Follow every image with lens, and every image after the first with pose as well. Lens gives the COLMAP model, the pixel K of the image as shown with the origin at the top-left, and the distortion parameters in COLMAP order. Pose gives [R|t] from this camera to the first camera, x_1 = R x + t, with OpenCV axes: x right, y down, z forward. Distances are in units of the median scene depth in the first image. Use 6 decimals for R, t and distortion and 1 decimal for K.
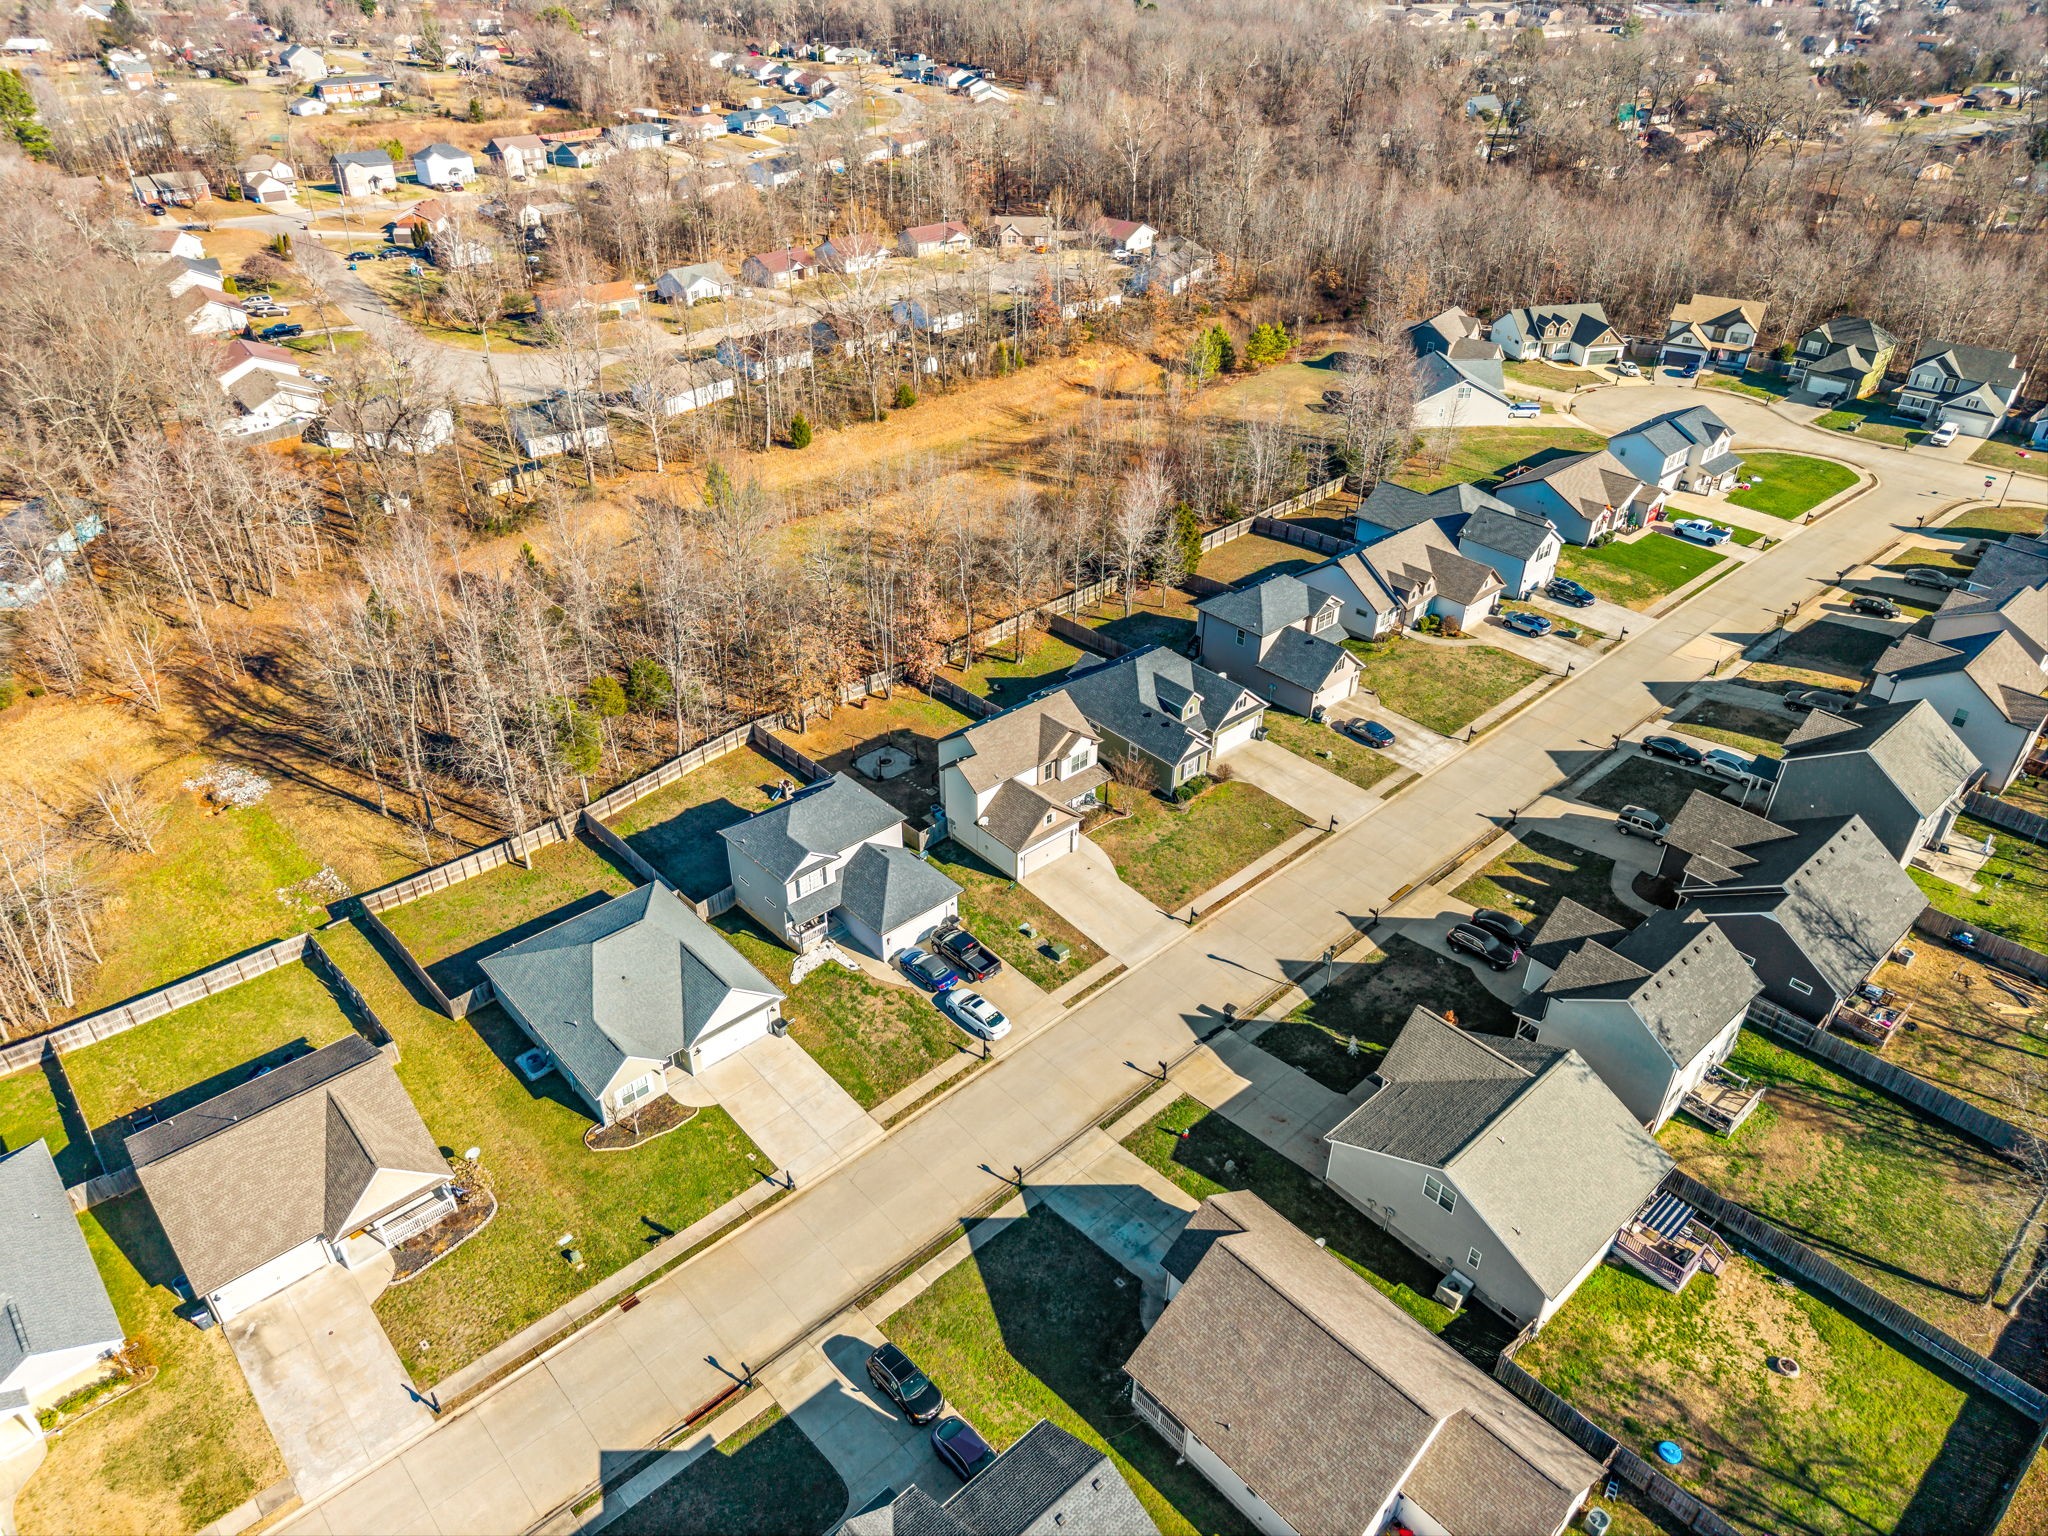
lens RADIAL K [[1377.9, 0, 1024.0], [0, 1377.9, 768.0], [0, 0, 1]] dist [0.001605, -0.003029]
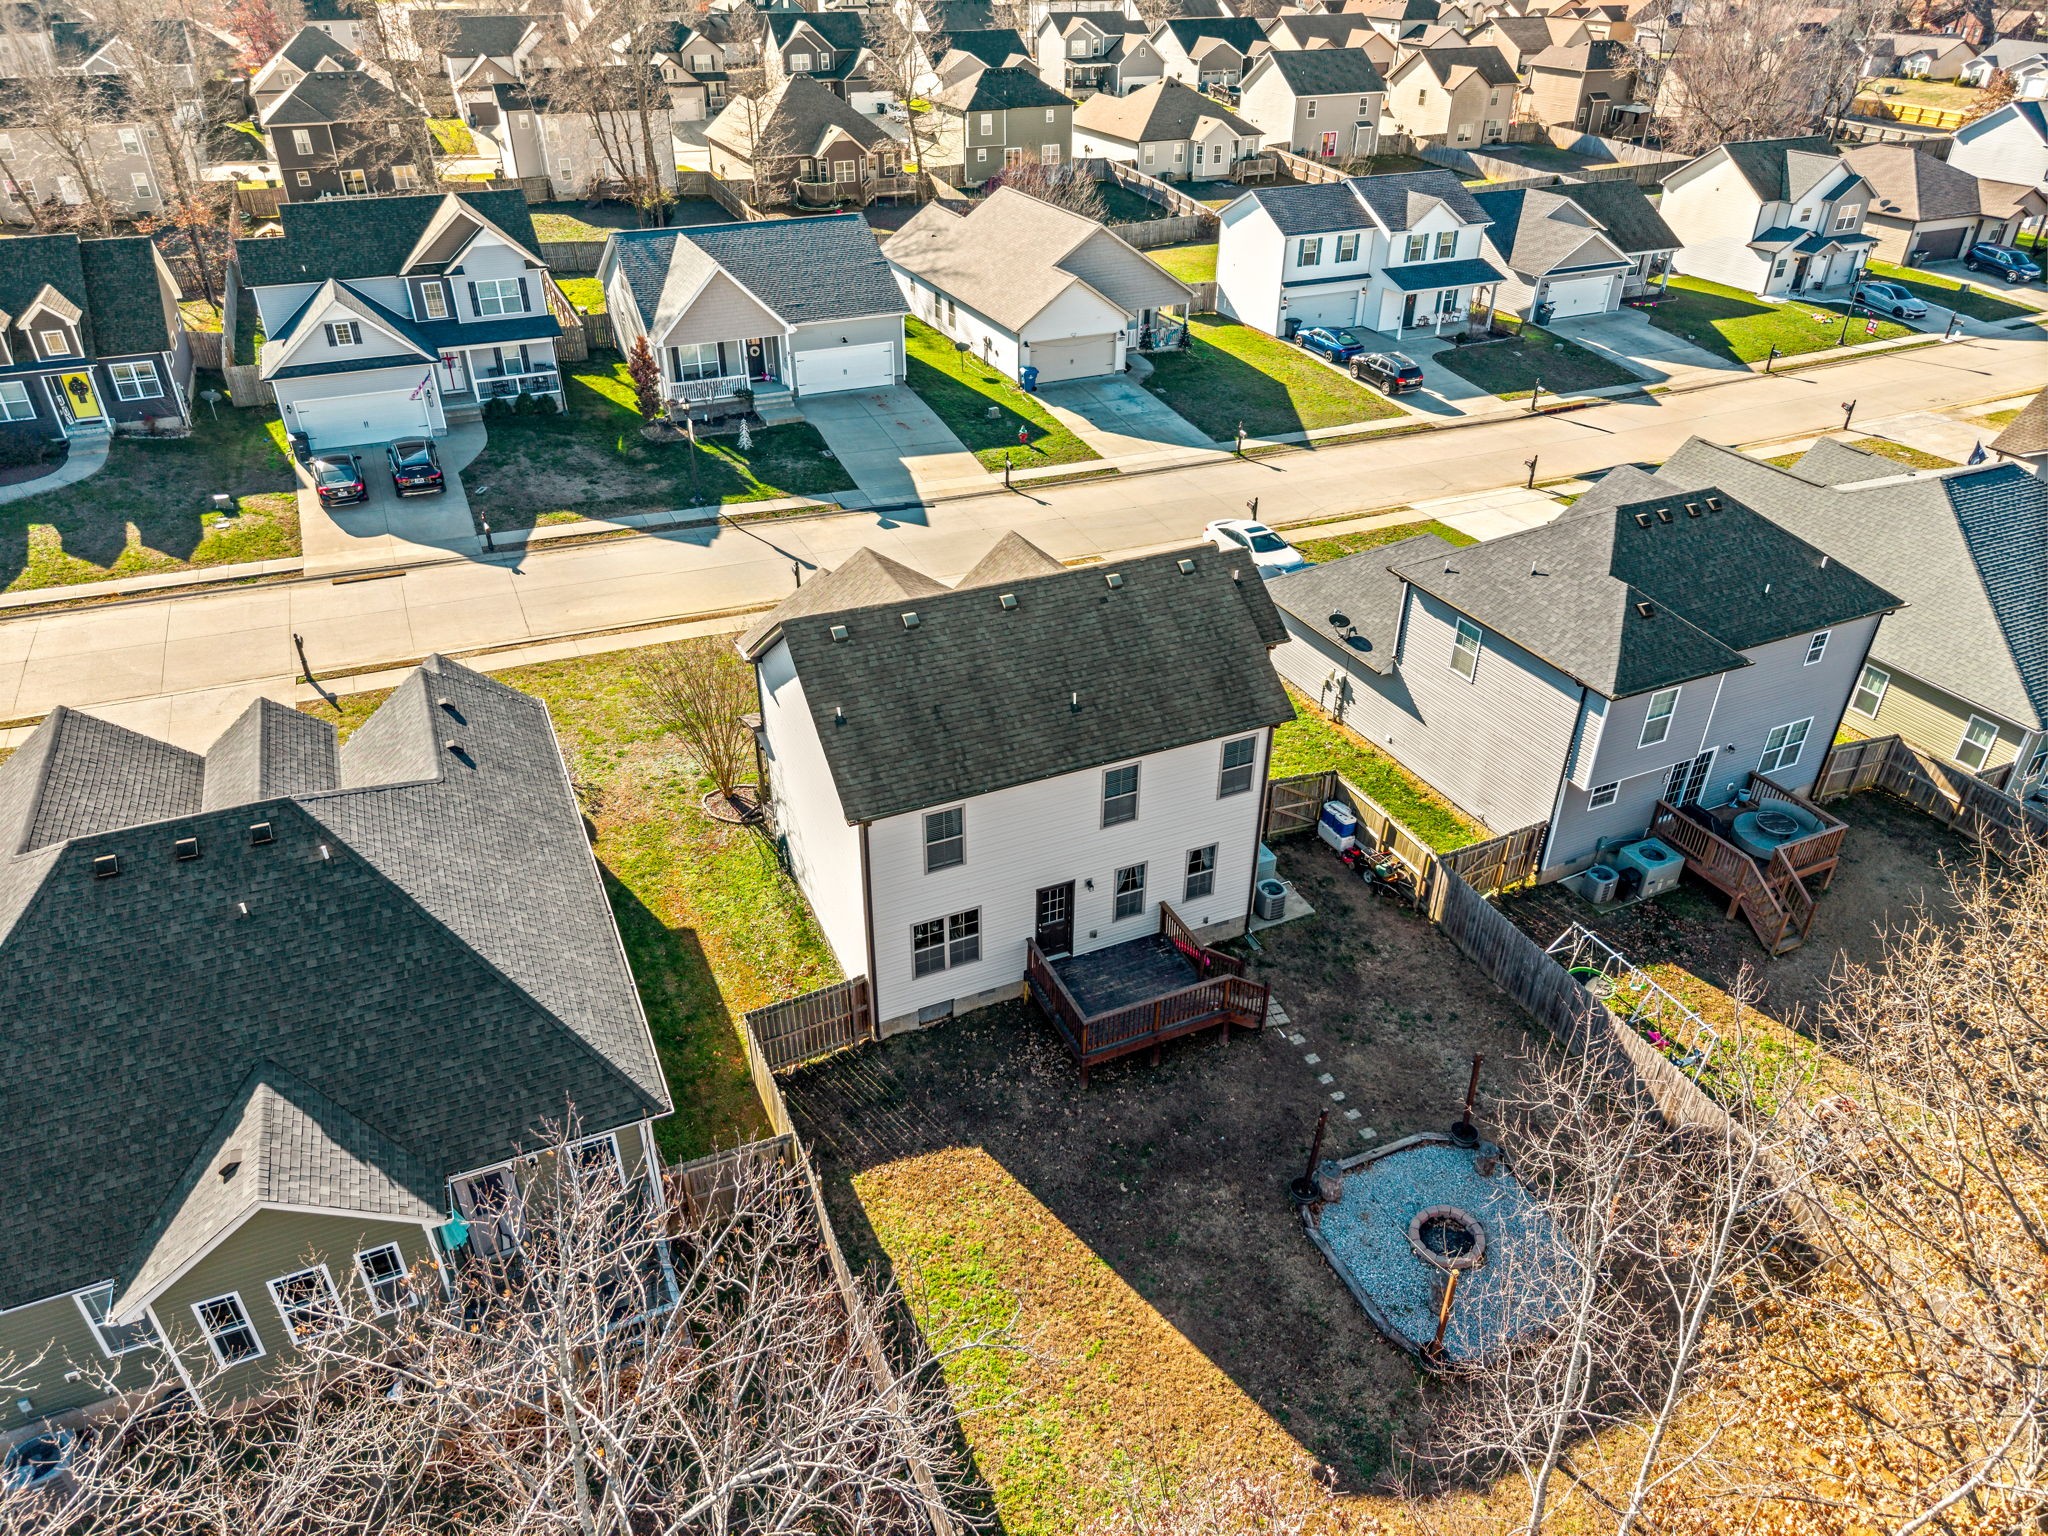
lens RADIAL K [[1377.9, 0, 1024.0], [0, 1377.9, 768.0], [0, 0, 1]] dist [0.001605, -0.003029]
pose [[-0.955501, -0.168655, 0.242017, -0.099864], [0.149223, 0.431366, 0.889751, -0.330422], [-0.254459, 0.886273, -0.387003, 1.358995]]
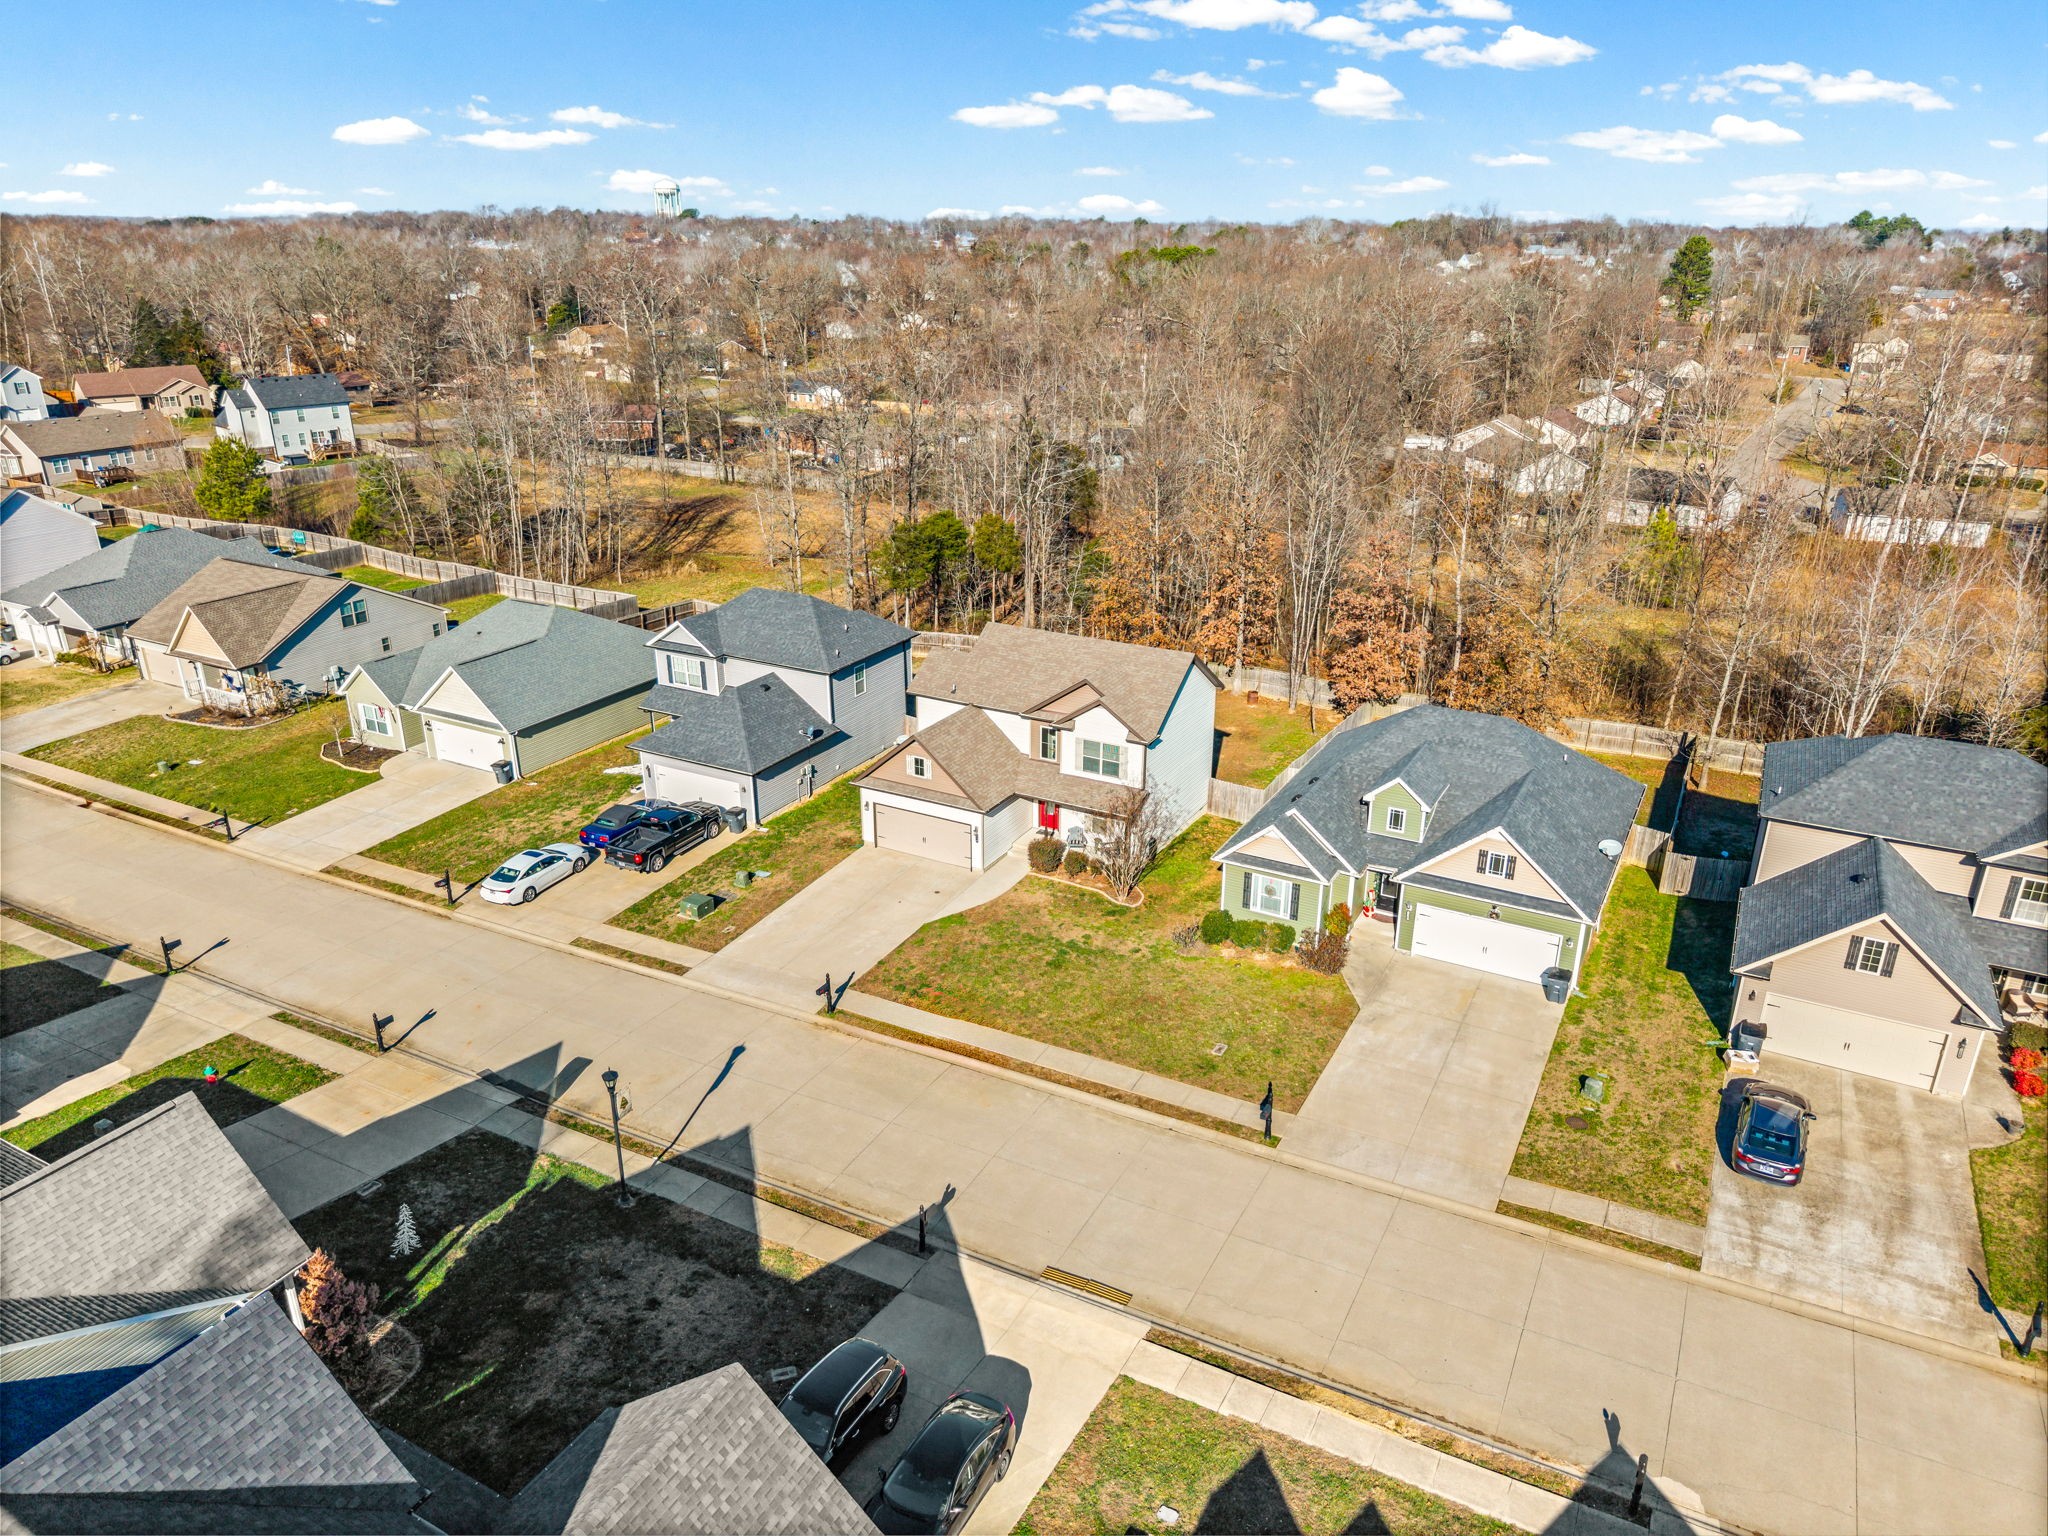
lens RADIAL K [[1377.9, 0, 1024.0], [0, 1377.9, 768.0], [0, 0, 1]] dist [0.001605, -0.003029]
pose [[0.329353, 0.339246, -0.881158, 0.606678], [-0.517560, 0.845399, 0.132029, -0.069076], [0.789720, 0.412568, 0.454015, 0.878849]]
